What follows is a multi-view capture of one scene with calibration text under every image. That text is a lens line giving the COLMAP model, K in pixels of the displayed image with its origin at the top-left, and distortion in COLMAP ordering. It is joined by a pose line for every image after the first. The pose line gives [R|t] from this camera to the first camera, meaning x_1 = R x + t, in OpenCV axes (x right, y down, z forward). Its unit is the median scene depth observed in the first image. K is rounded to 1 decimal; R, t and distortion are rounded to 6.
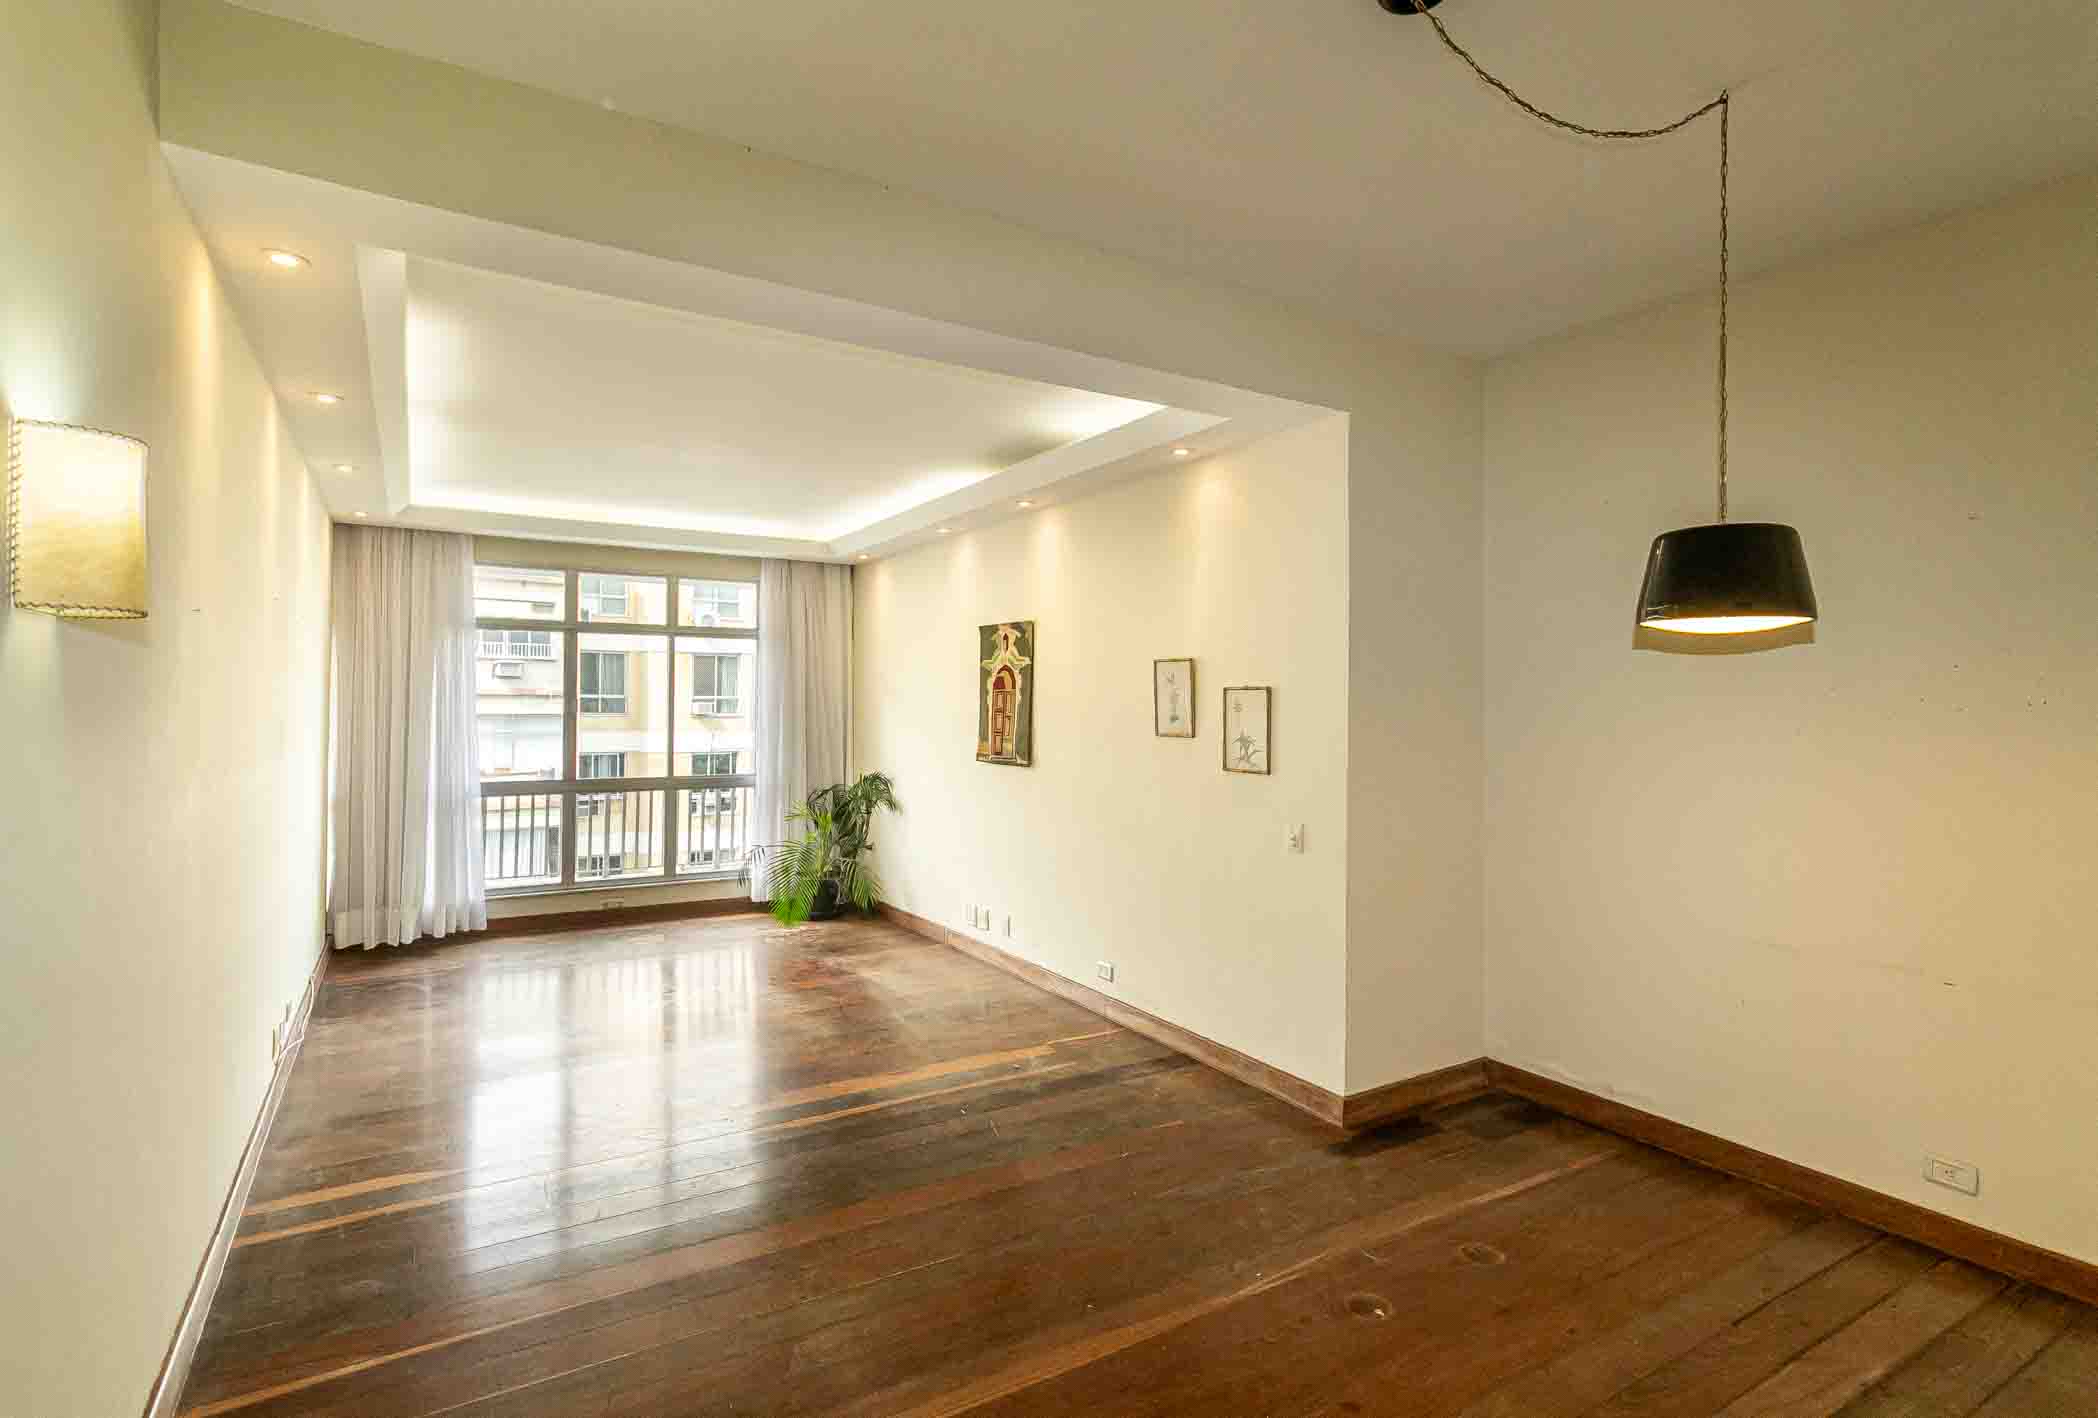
lens RADIAL K [[1020.4, 0, 1049.0], [0, 1020.4, 709.0], [0, 0, 1]] dist [-0.000740, -0.000011]
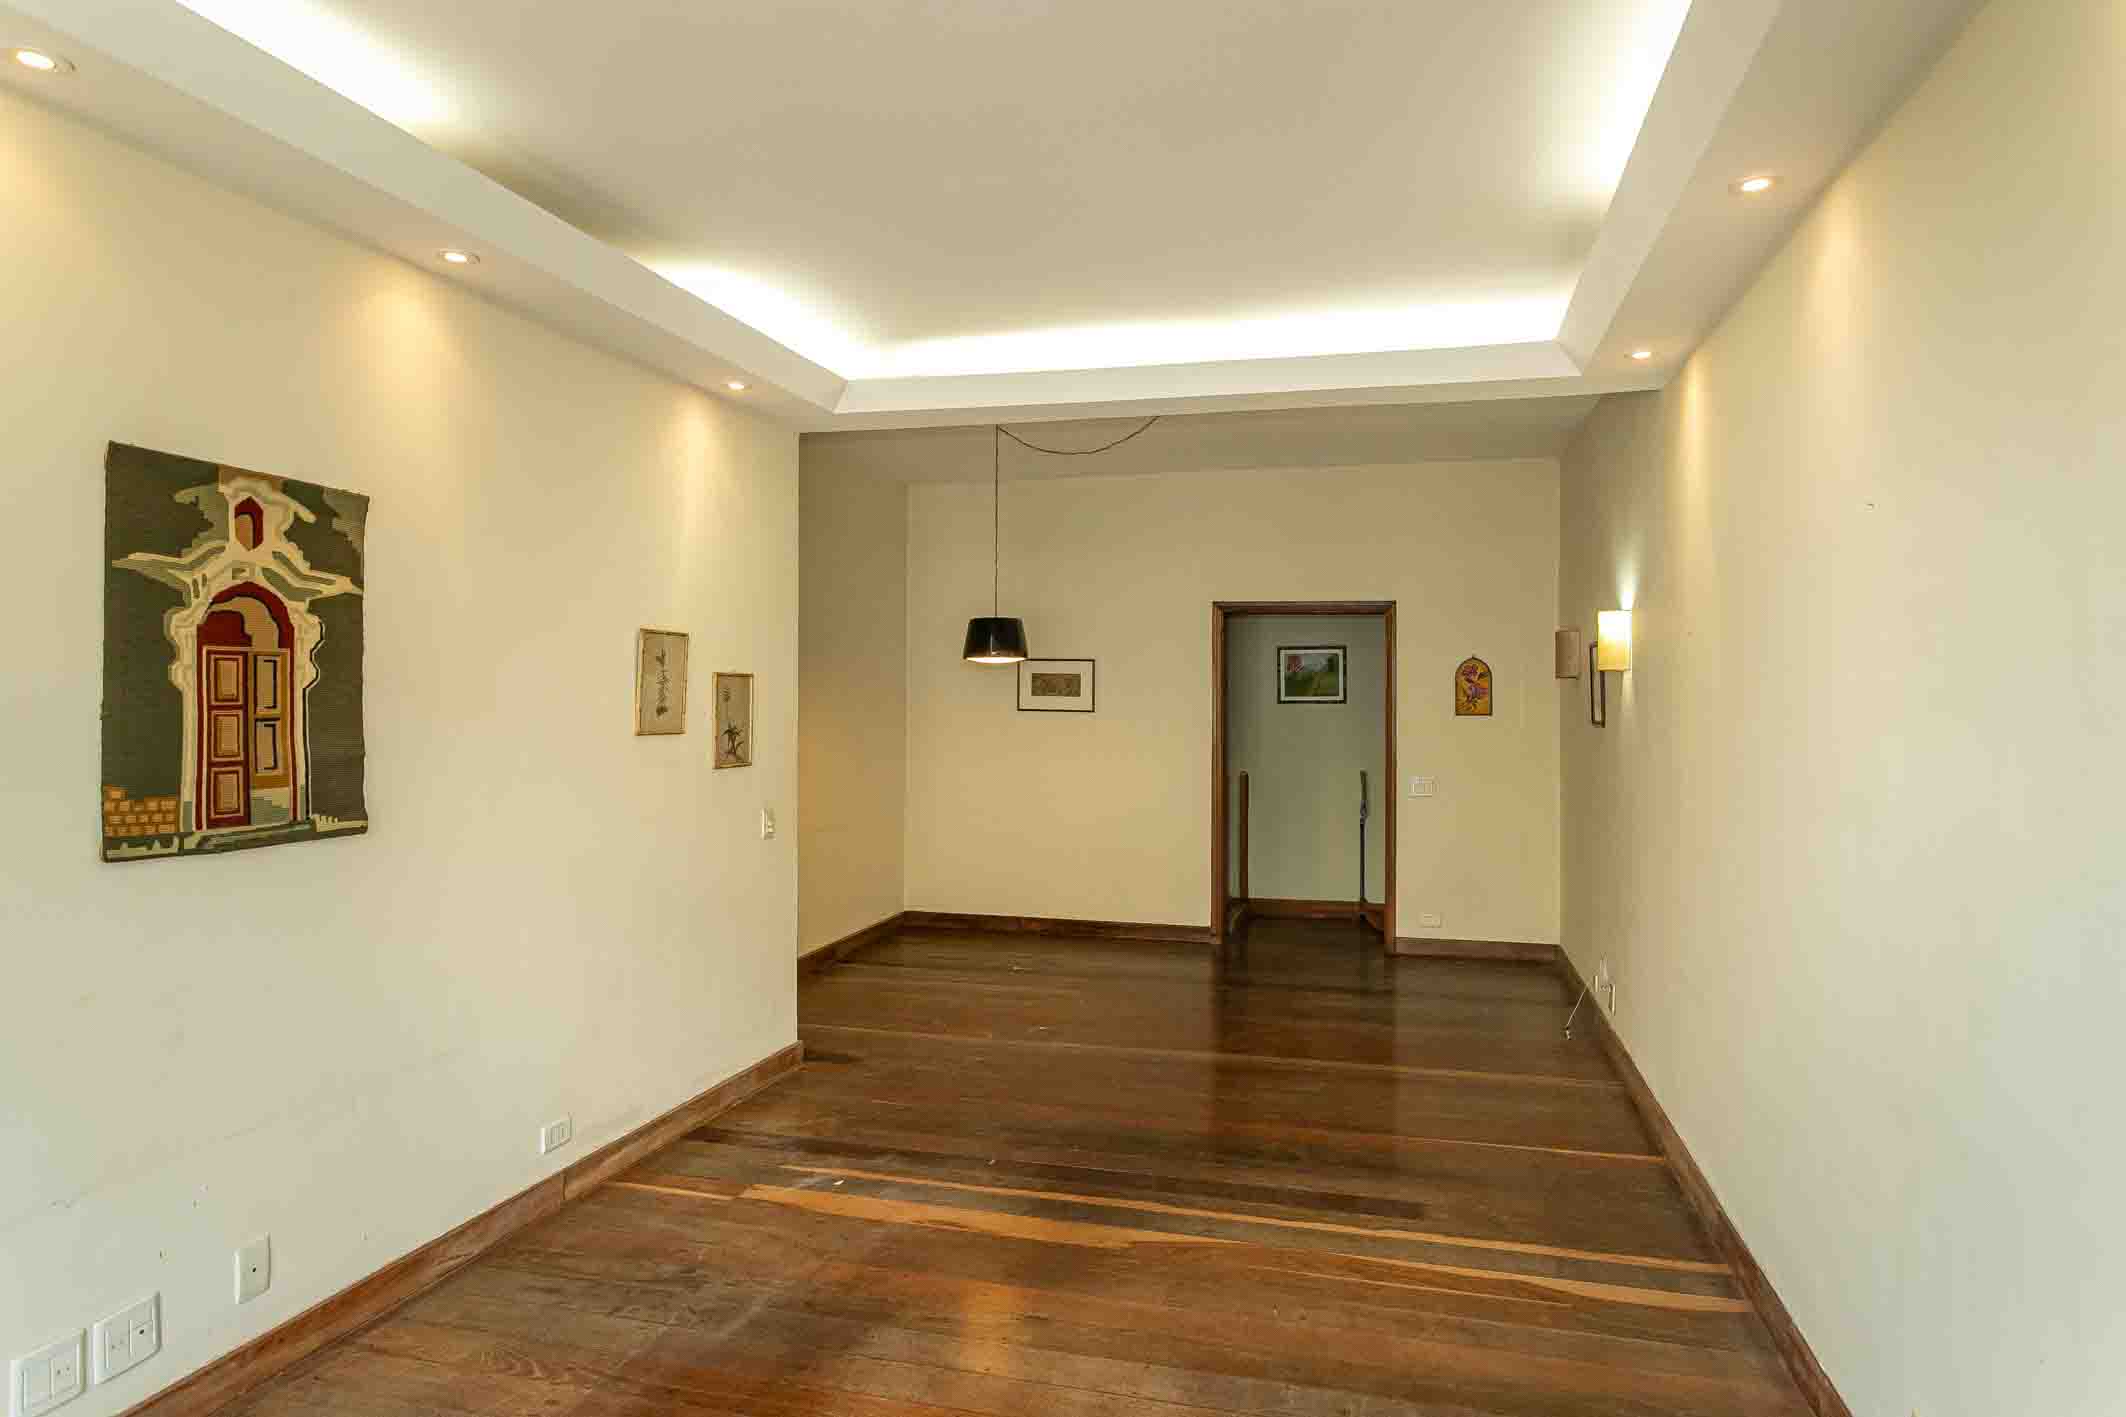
lens RADIAL K [[1323.1, 0, 1063.0], [0, 1323.1, 708.5], [0, 0, 1]] dist [-0.000254, -0.000507]
pose [[-0.700921, -0.010979, 0.713154, -0.591423], [-0.004520, 0.999930, 0.010951, -0.003342], [-0.713224, 0.004453, -0.700922, 1.112977]]
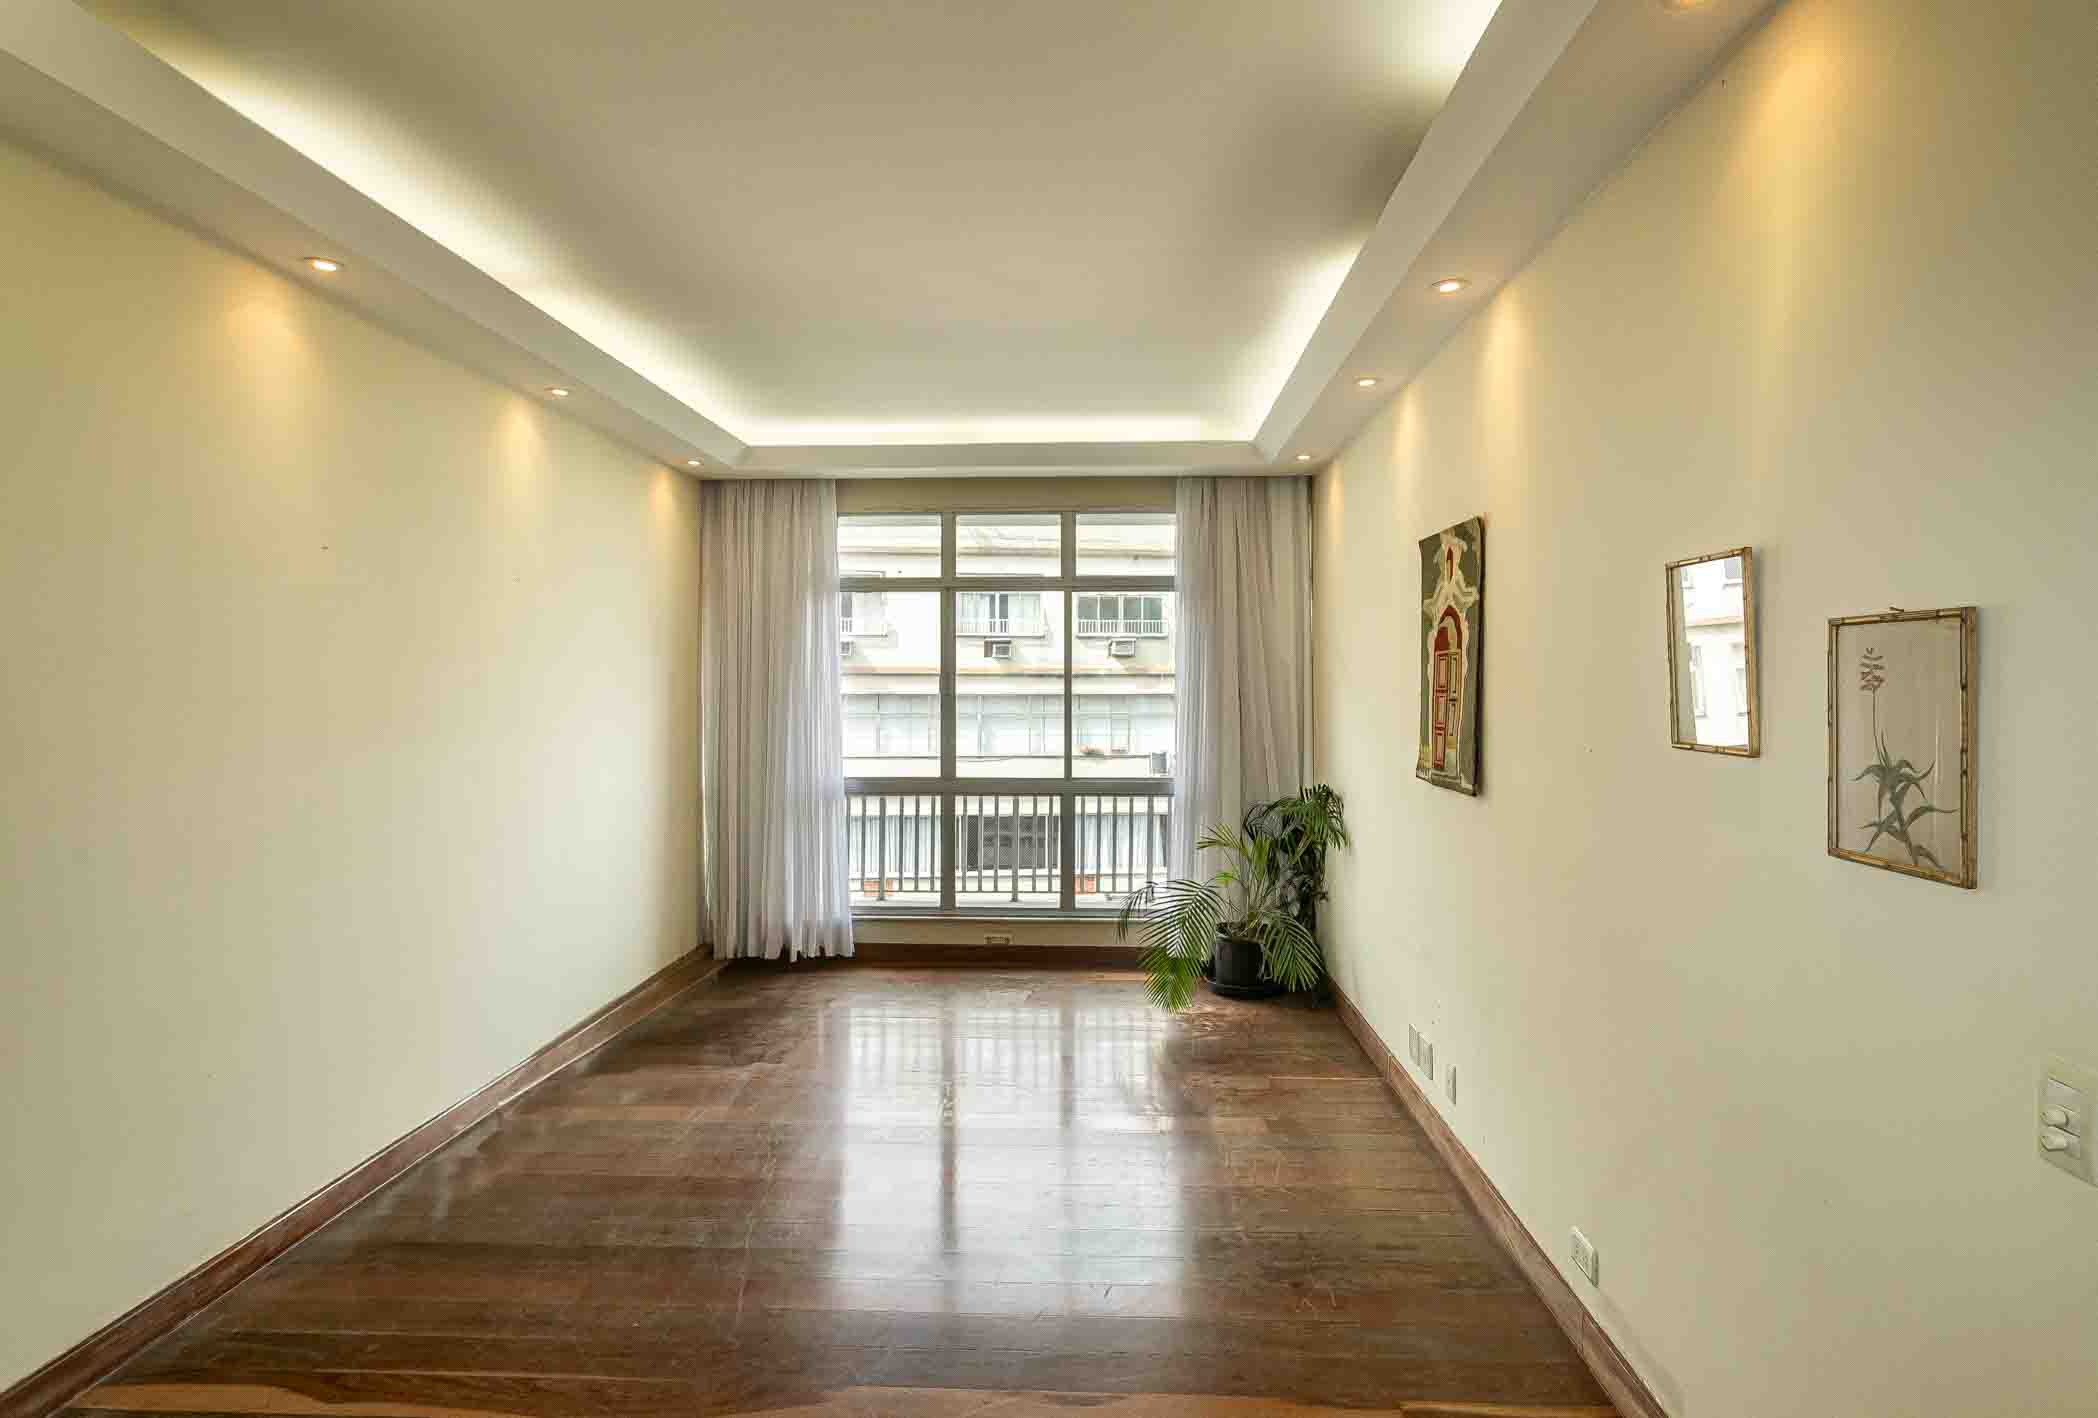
lens RADIAL K [[1151.4, 0, 1055.2], [0, 1151.4, 683.9], [0, 0, 1]] dist [0.000371, 0.000508]
pose [[0.836736, -0.005371, -0.547581, 0.116341], [0.003321, 0.999983, -0.004734, 0.001071], [0.547597, 0.002142, 0.836740, 0.364566]]
